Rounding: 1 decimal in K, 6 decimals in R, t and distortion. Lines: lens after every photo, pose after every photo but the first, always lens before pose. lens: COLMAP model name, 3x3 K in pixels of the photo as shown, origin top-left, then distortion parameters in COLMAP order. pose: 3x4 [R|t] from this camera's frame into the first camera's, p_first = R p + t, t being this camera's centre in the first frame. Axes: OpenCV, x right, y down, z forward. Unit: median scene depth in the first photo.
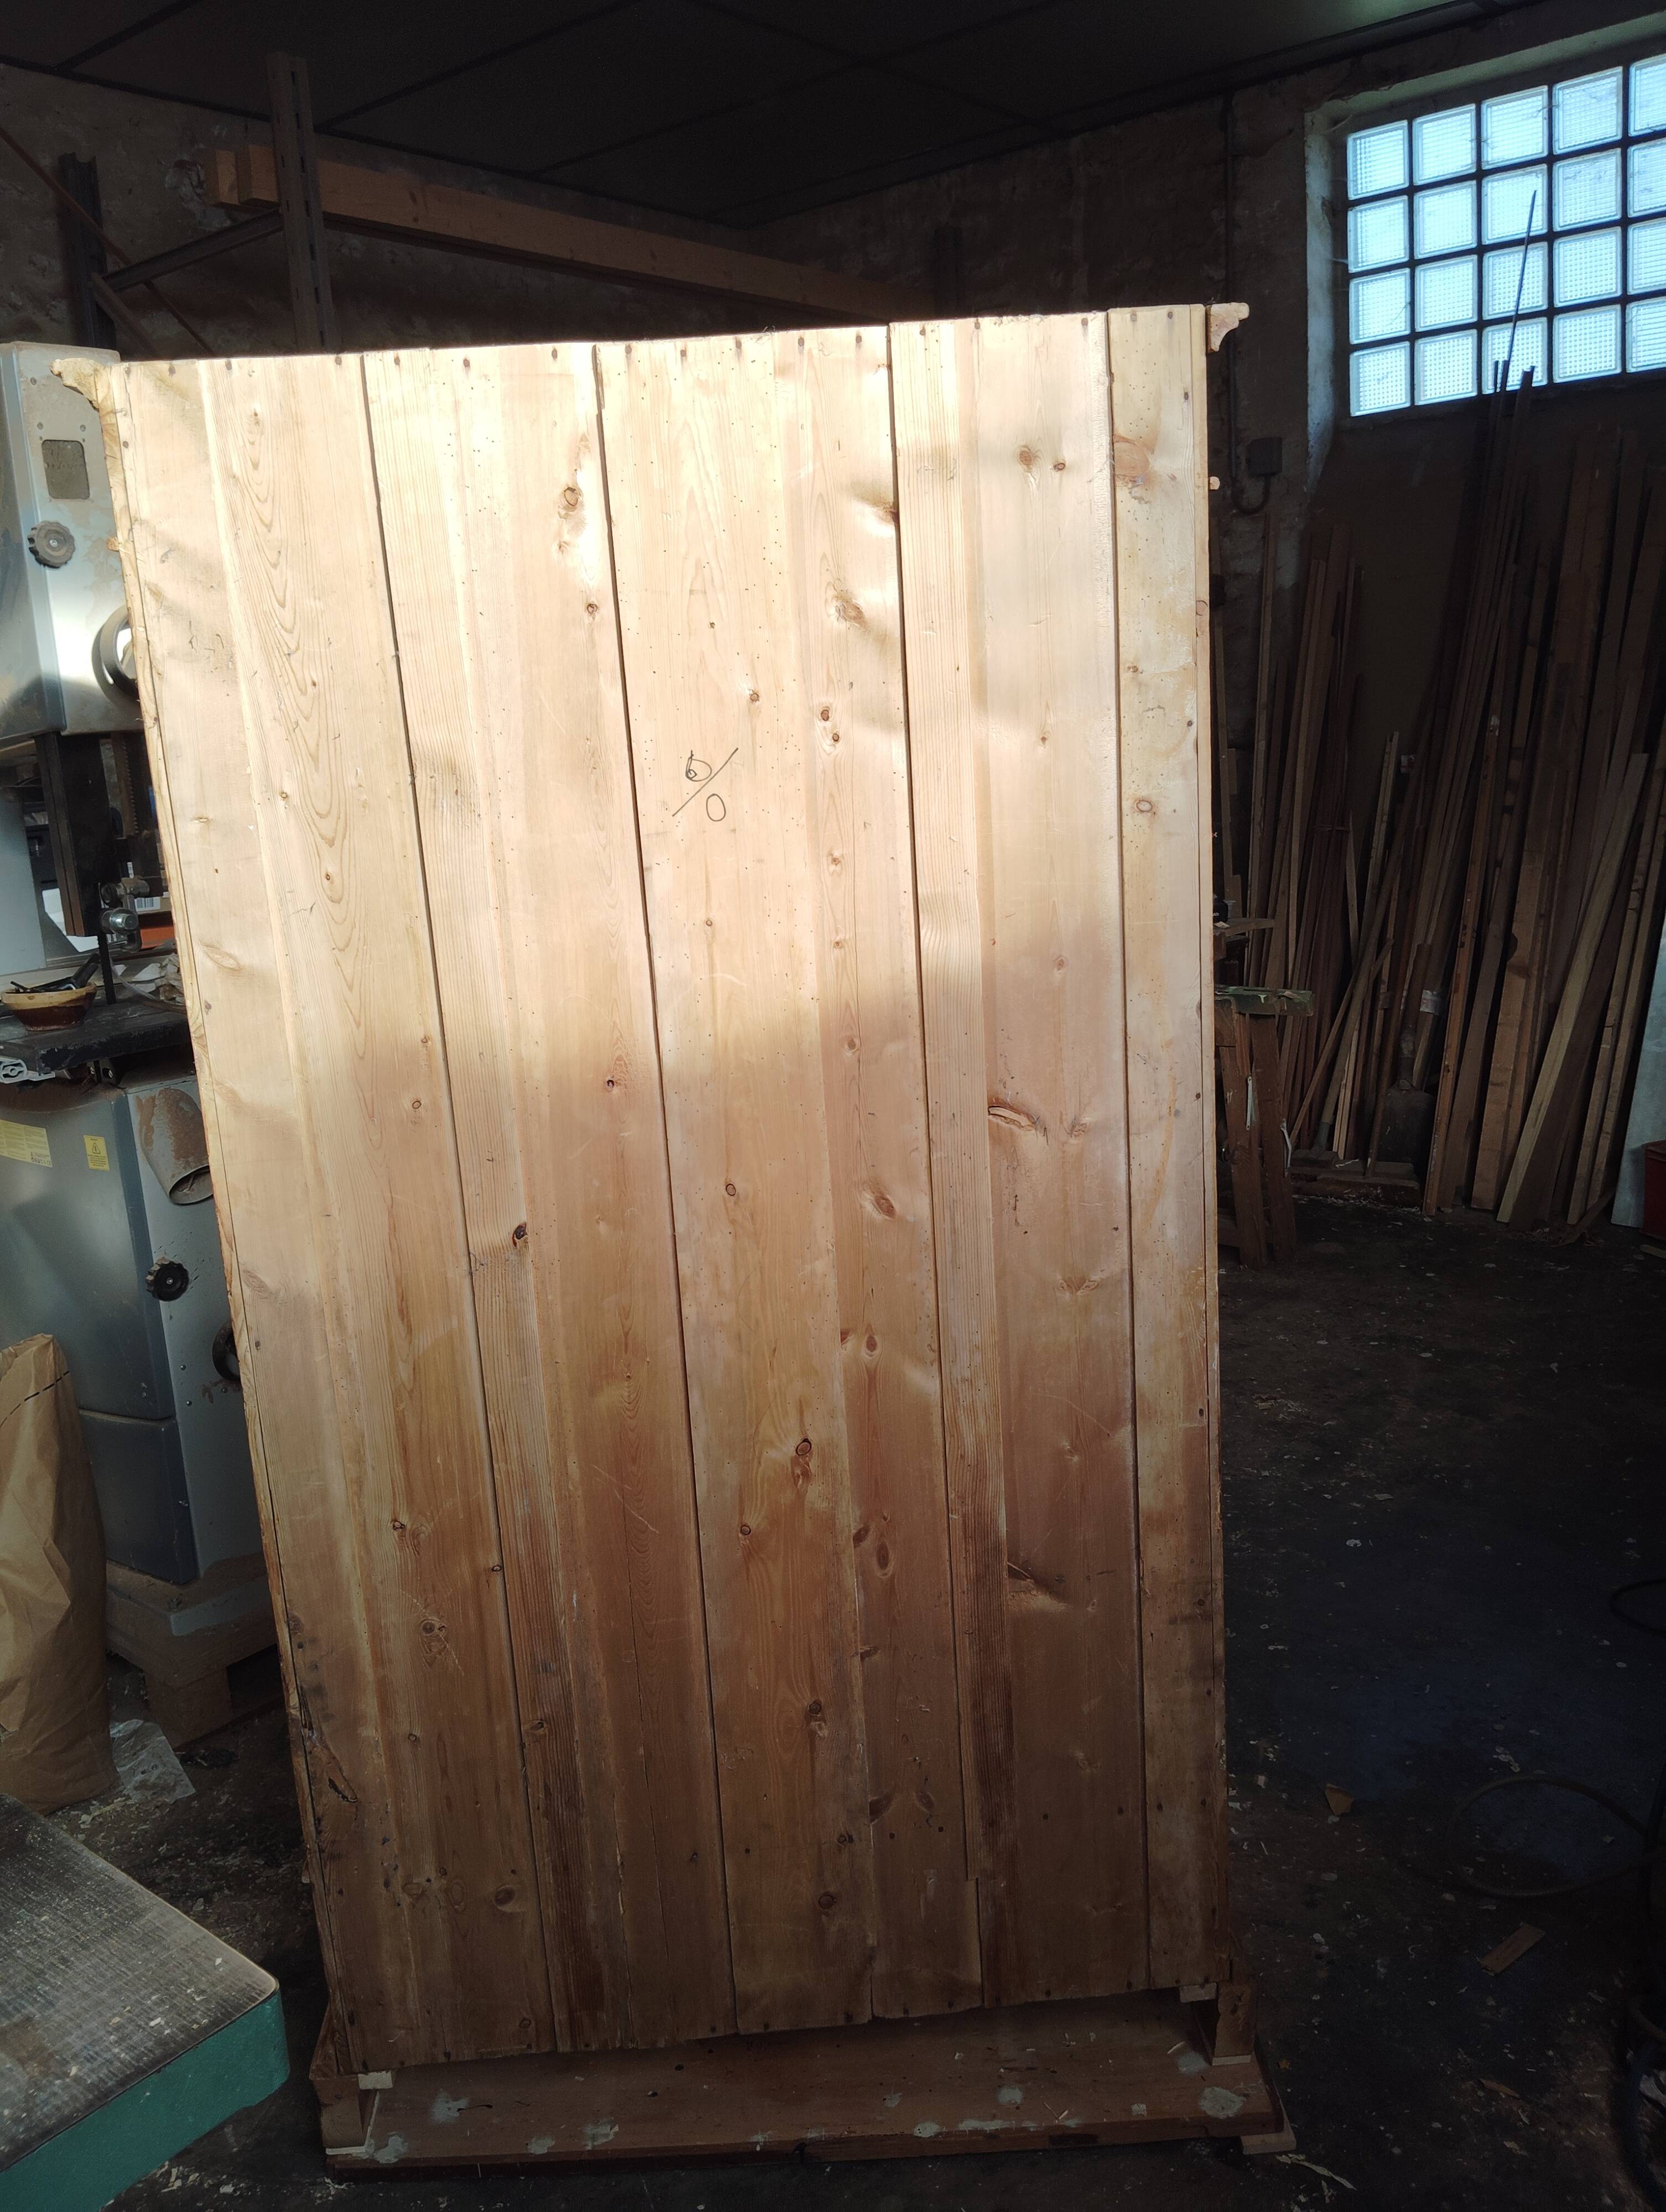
lens RADIAL K [[1824.6, 0, 833.0], [0, 1824.6, 1106.0], [0, 0, 1]] dist [0.078963, -0.158931]
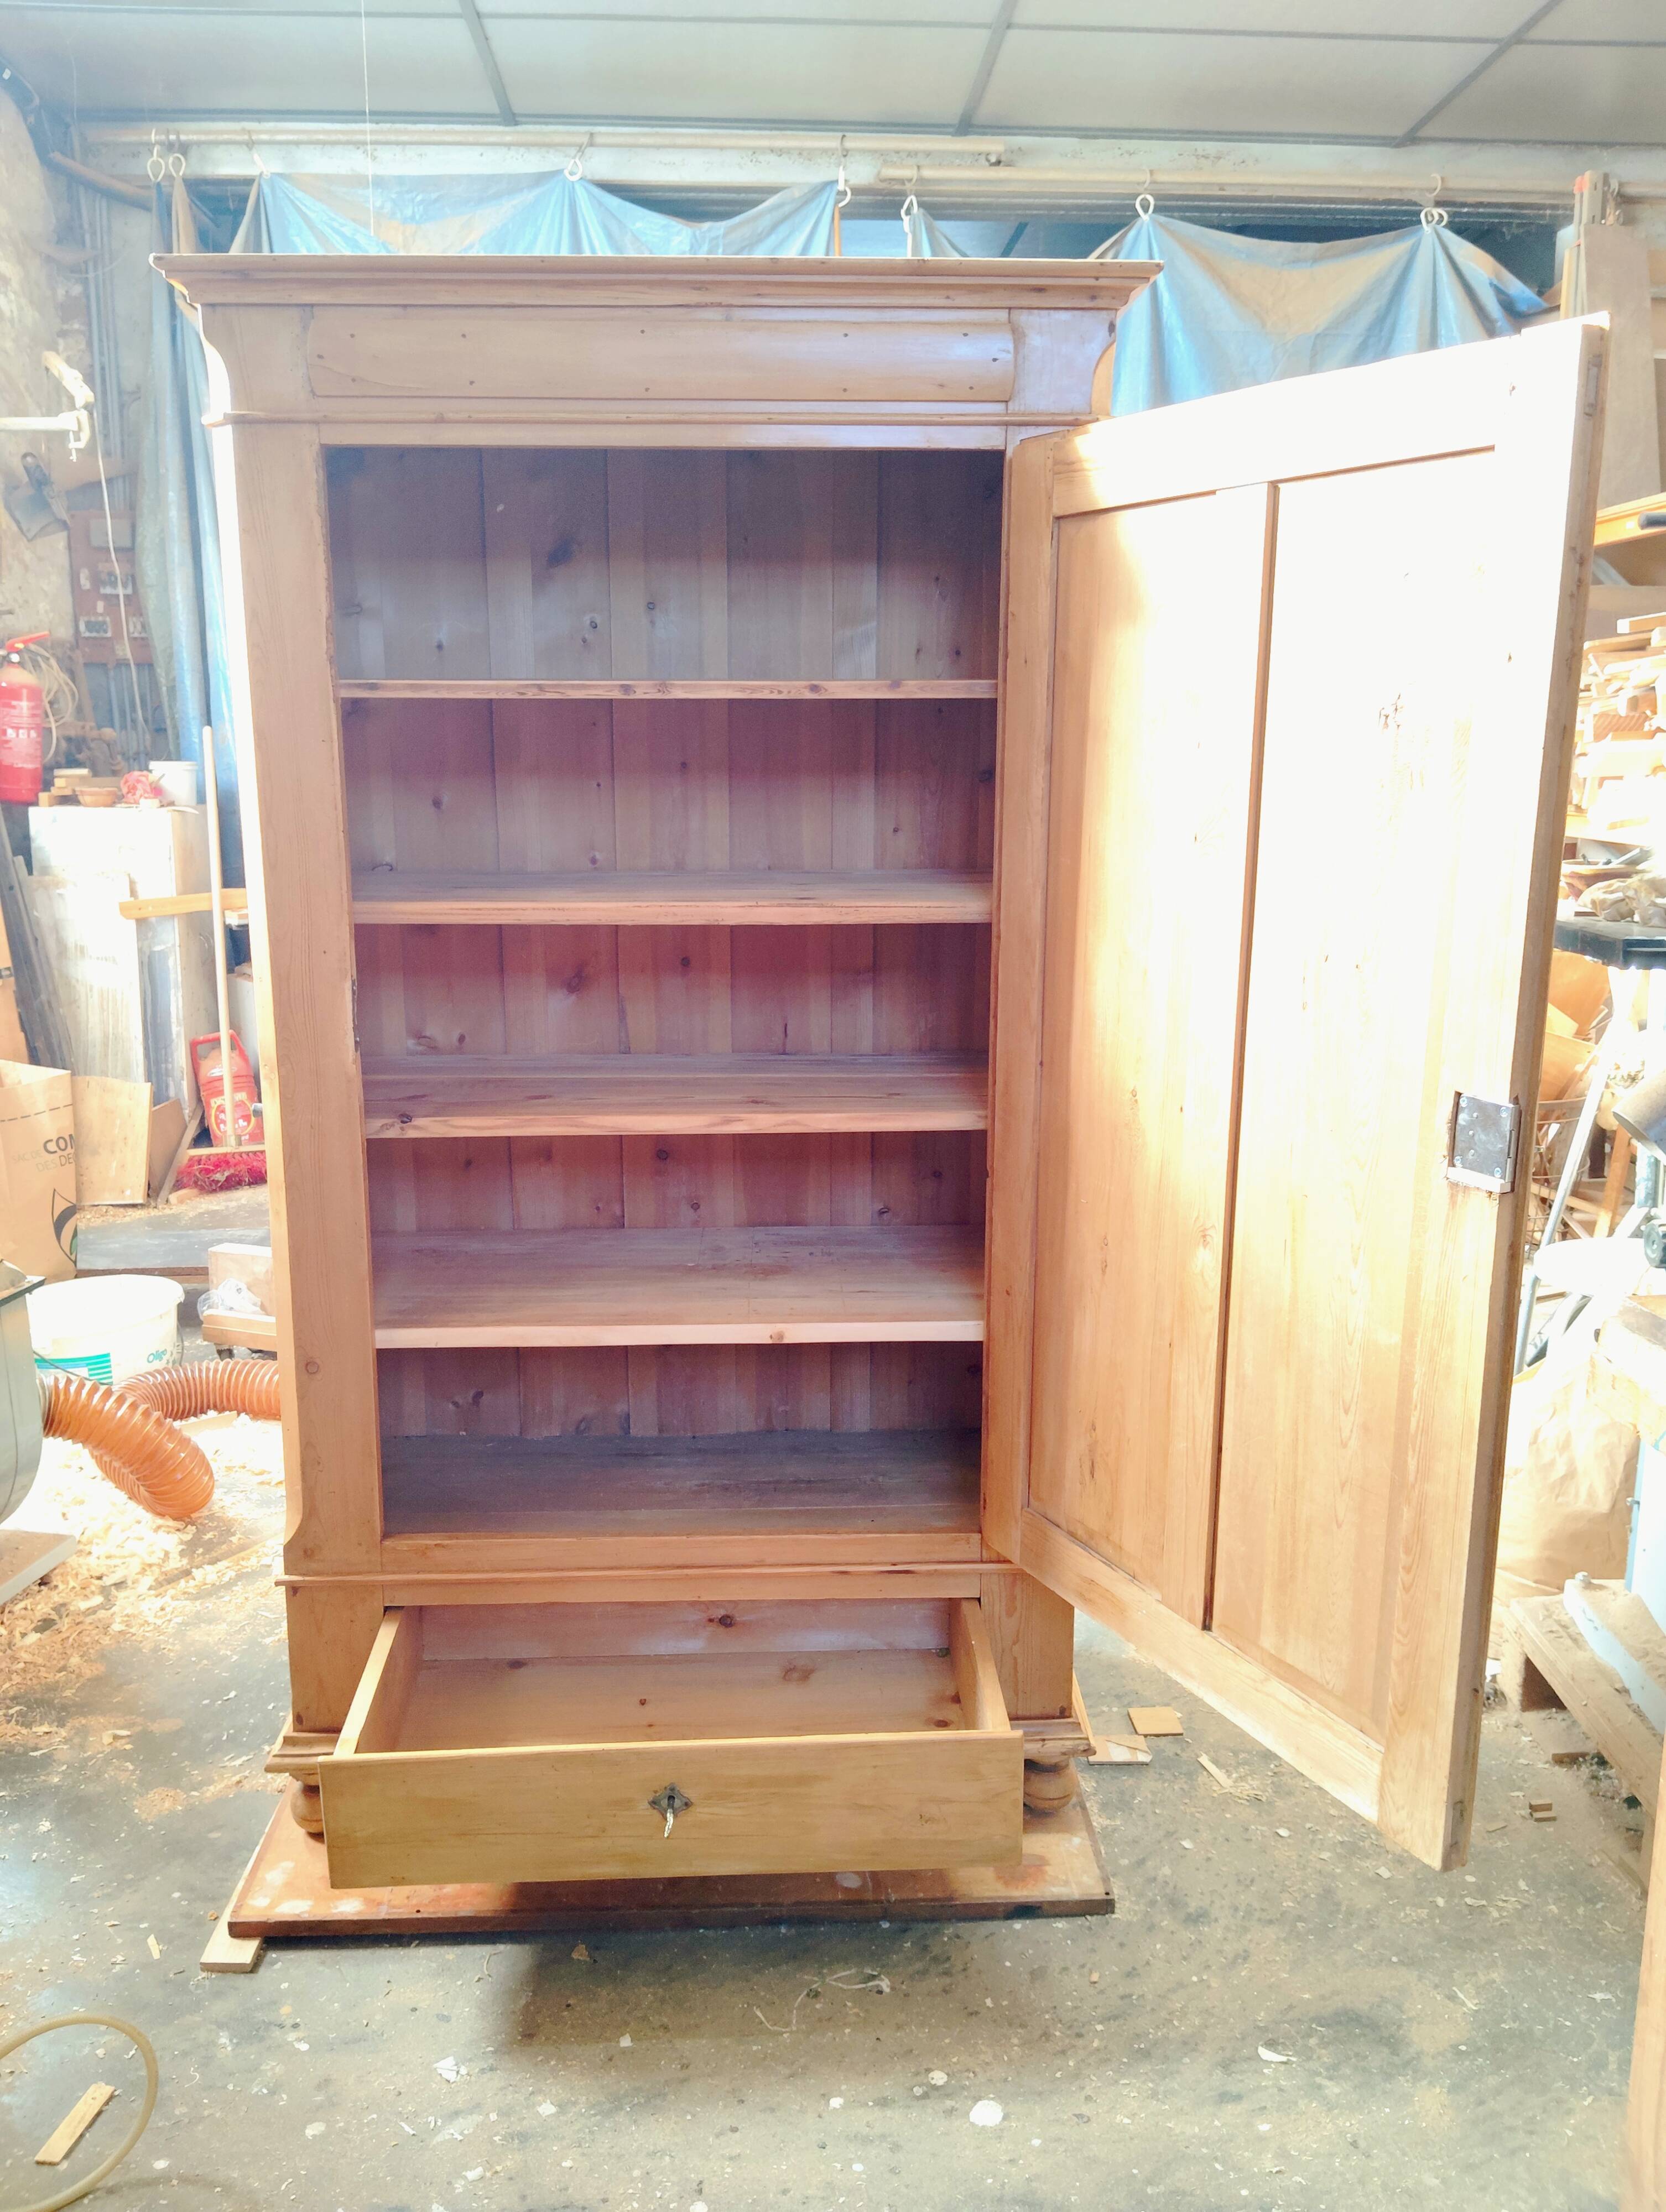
lens RADIAL K [[1757.4, 0, 831.9], [0, 1757.4, 1106.5], [0, 0, 1]] dist [0.084342, -0.178087]
pose [[-0.746126, 0.196053, -0.636285, 0.291030], [-0.104891, 0.909118, 0.403116, -0.164480], [0.657490, 0.367516, -0.657753, 0.869640]]
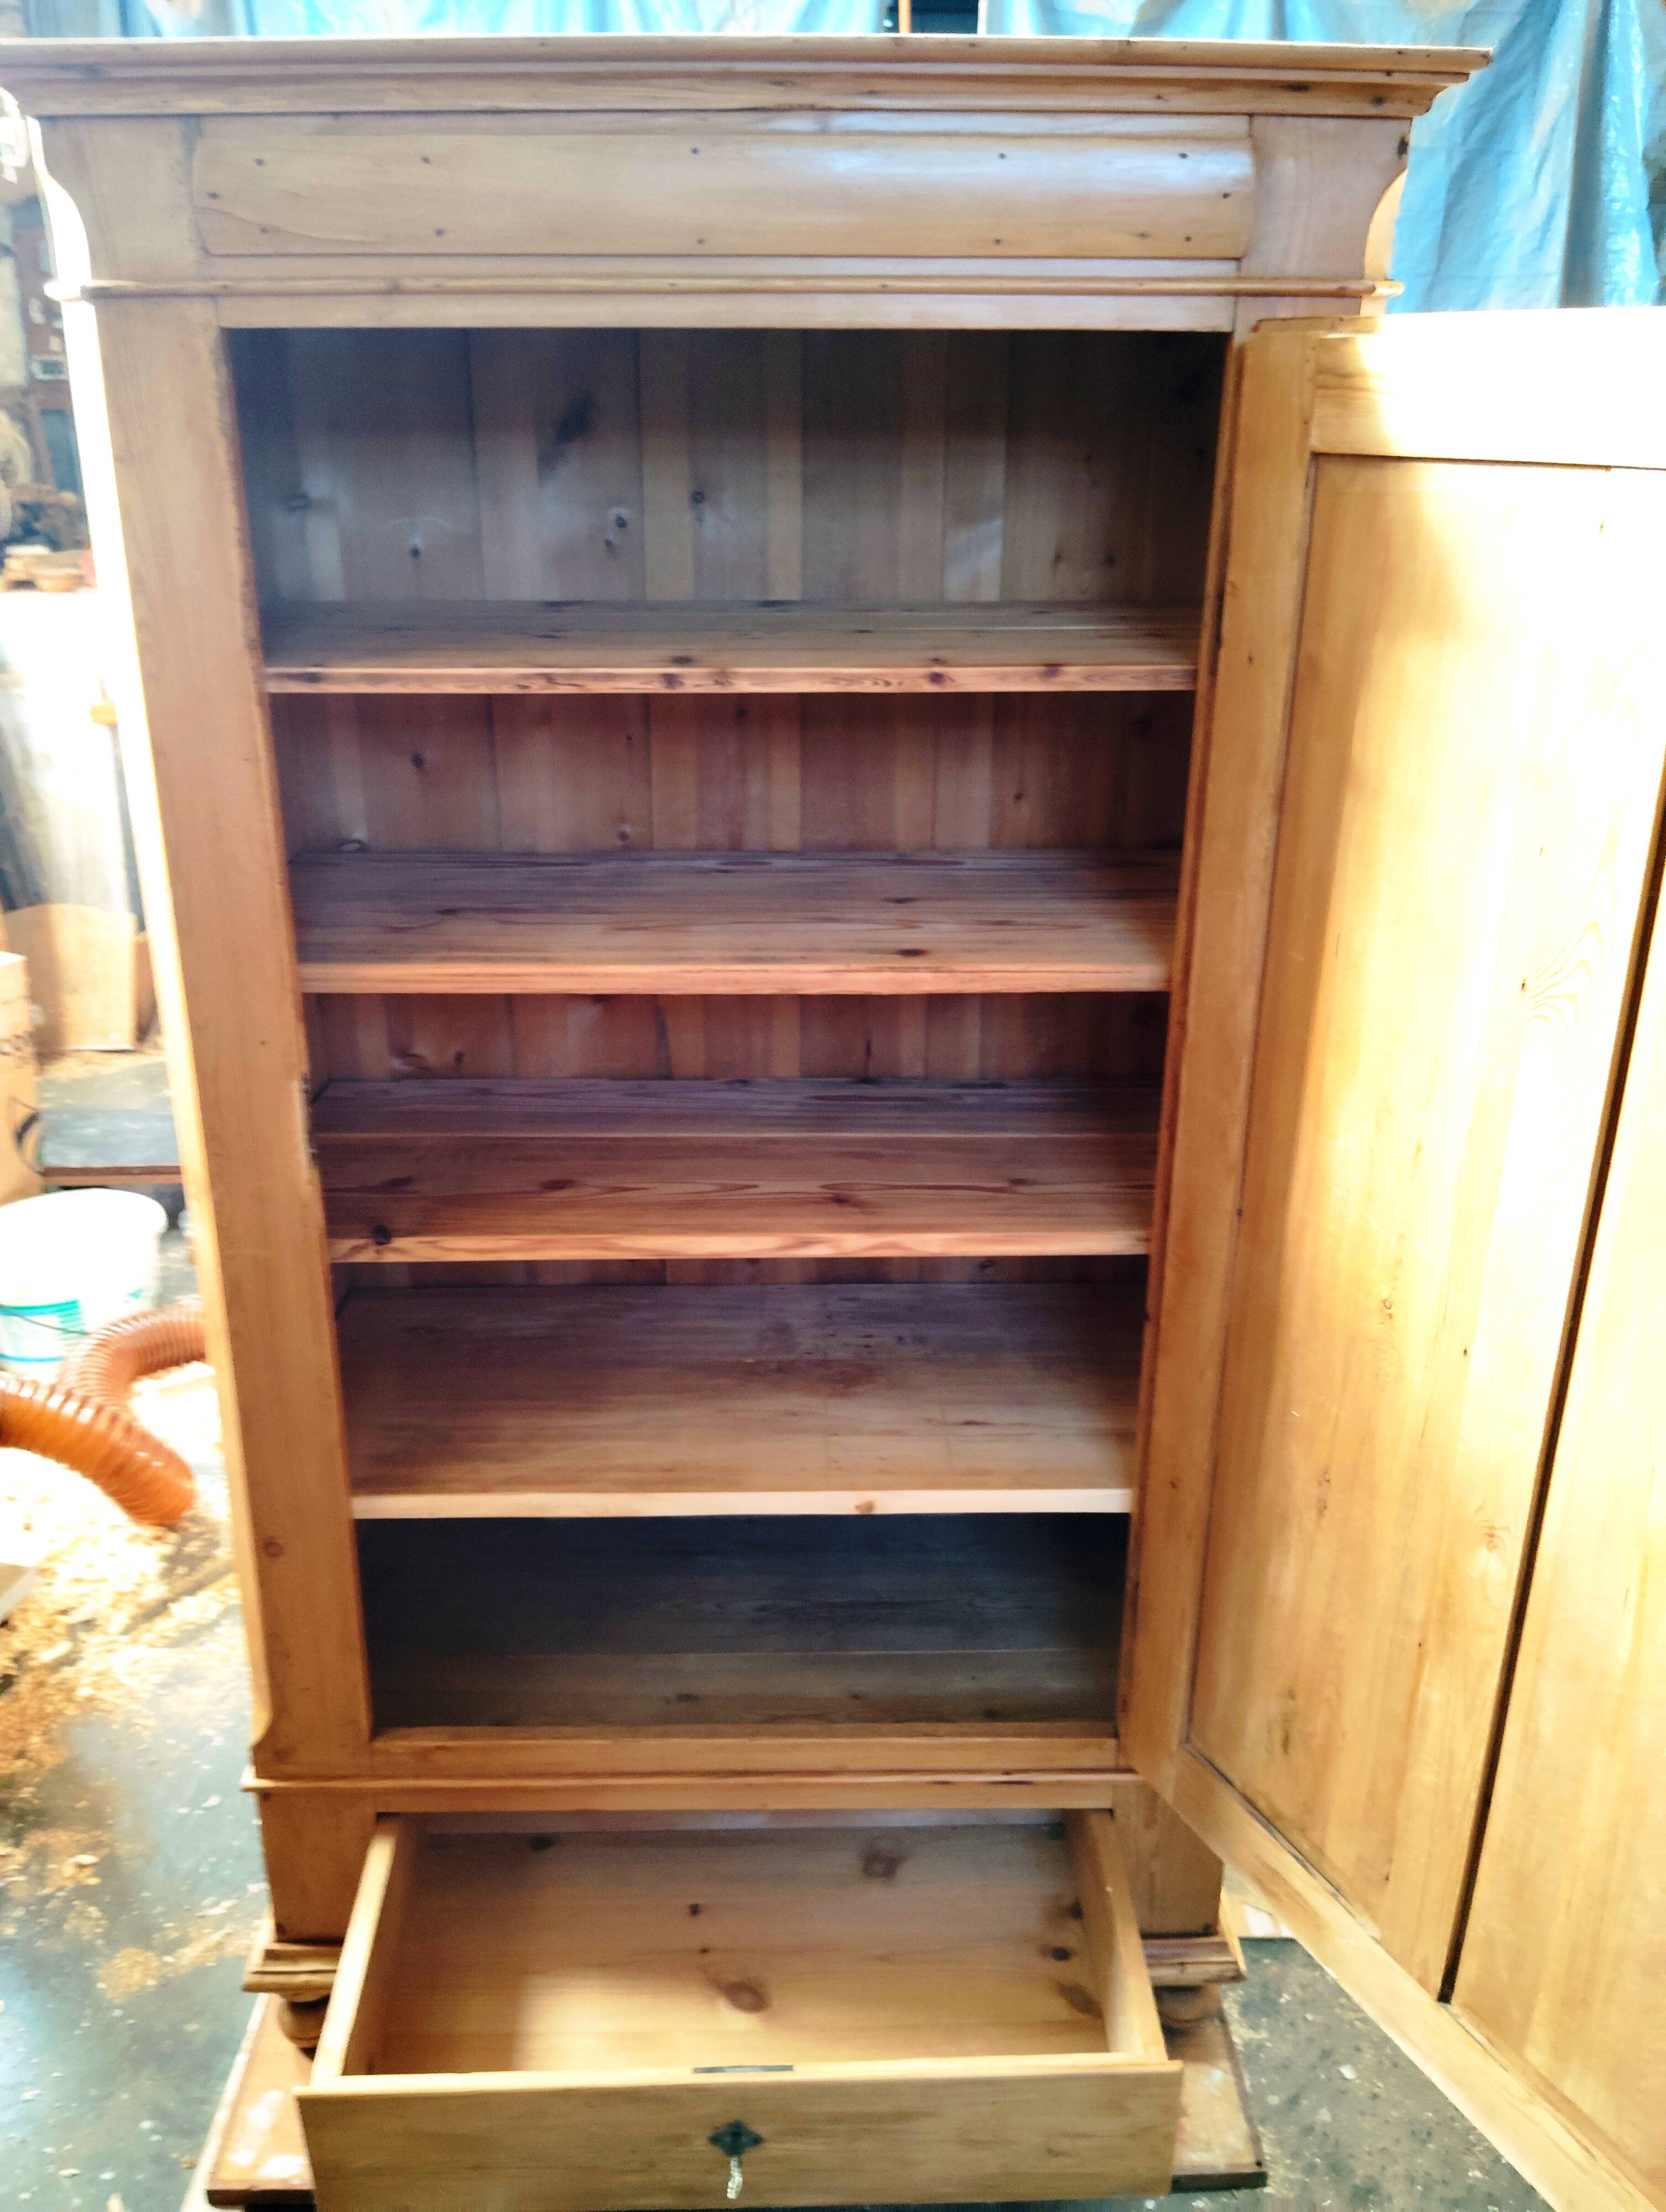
lens RADIAL K [[1765.7, 0, 823.4], [0, 1765.7, 1115.1], [0, 0, 1]] dist [0.071962, -0.151262]
pose [[-0.760415, 0.289555, -0.581315, 0.203457], [-0.104401, 0.828962, 0.549475, -0.189649], [0.640991, 0.478519, -0.600125, 0.736432]]
